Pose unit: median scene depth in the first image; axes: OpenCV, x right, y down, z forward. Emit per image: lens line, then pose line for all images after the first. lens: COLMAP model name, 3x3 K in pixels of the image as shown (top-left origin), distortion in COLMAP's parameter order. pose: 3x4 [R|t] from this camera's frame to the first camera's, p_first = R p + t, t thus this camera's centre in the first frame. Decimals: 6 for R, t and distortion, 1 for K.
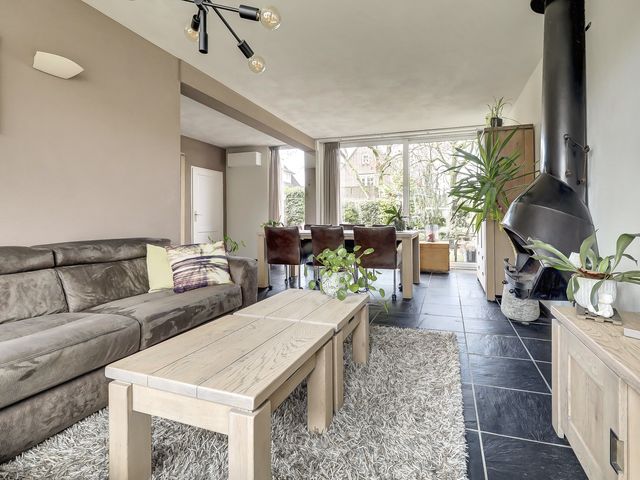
lens RADIAL K [[298.5, 0, 344.9], [0, 298.5, 215.9], [0, 0, 1]] dist [-0.000835, -0.000097]
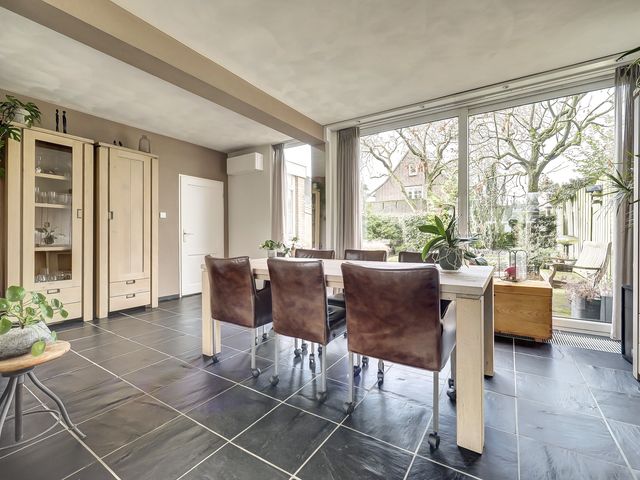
lens RADIAL K [[291.2, 0, 327.1], [0, 291.2, 242.8], [0, 0, 1]] dist [-0.000222, 0.000160]
pose [[0.974855, 0.001294, -0.222838, 0.056543], [0.007052, 0.999303, 0.036654, -0.005854], [0.222730, -0.037304, 0.974166, 0.299439]]
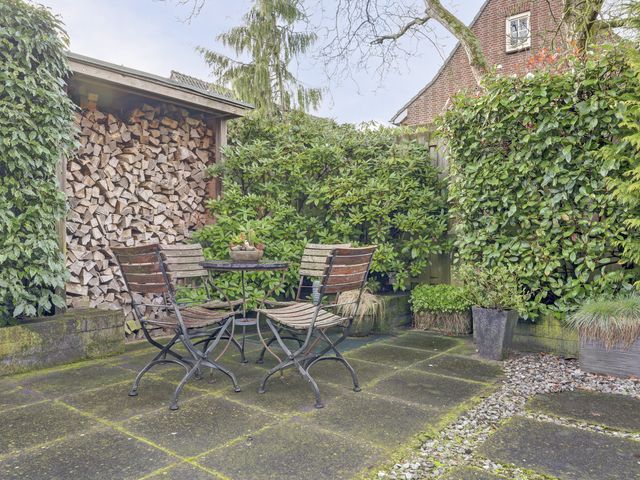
lens RADIAL K [[490.6, 0, 320.0], [0, 490.6, 240.0], [0, 0, 1]] dist [-0.000492, -0.000090]
pose [[0.948025, -0.004510, -0.318165, 0.171412], [0.007290, 0.999945, 0.007549, 0.044773], [0.318113, -0.009476, 0.948005, 2.019510]]
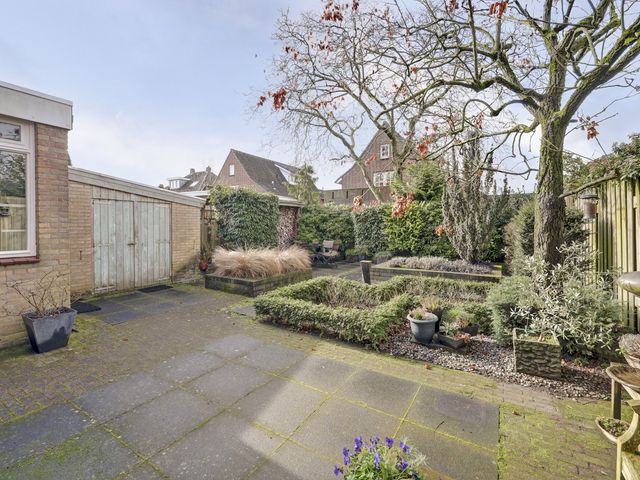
lens RADIAL K [[296.3, 0, 320.2], [0, 296.3, 235.7], [0, 0, 1]] dist [-0.001376, -0.000389]
pose [[0.979241, 0.010054, -0.202452, 0.282792], [-0.000588, 0.998906, 0.046763, -0.050047], [0.202701, -0.045673, 0.978175, 0.957024]]
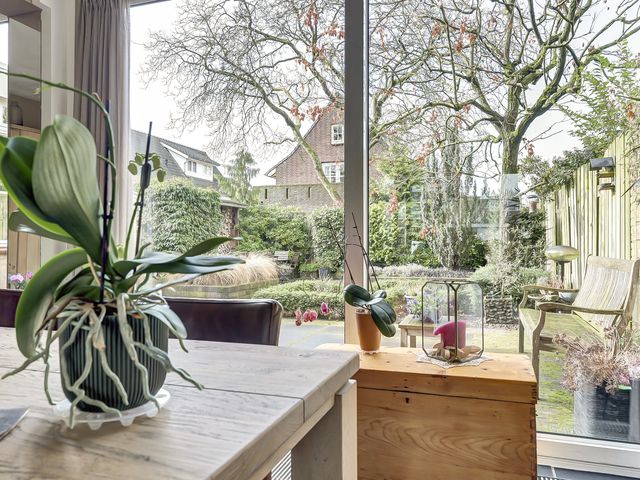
lens RADIAL K [[488.0, 0, 321.7], [0, 488.0, 251.8], [0, 0, 1]] dist [-0.002430, 0.000427]
pose [[0.999926, 0.000302, 0.012190, 0.142365], [-0.000644, 0.999607, 0.028030, -0.003508], [-0.012177, -0.028035, 0.999533, 0.480346]]
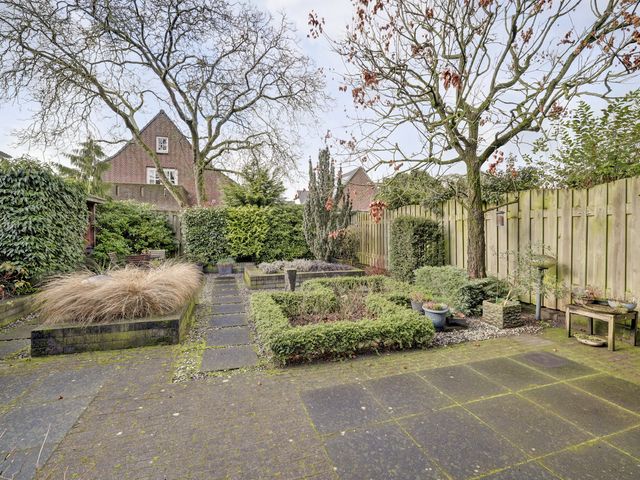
lens RADIAL K [[294.4, 0, 318.8], [0, 294.4, 231.9], [0, 0, 1]] dist [0.002027, 0.000445]
pose [[0.789340, -0.002590, 0.613950, -0.223040], [-0.009132, 0.999831, 0.015958, -0.048499], [-0.613888, -0.018203, 0.789183, 1.171432]]
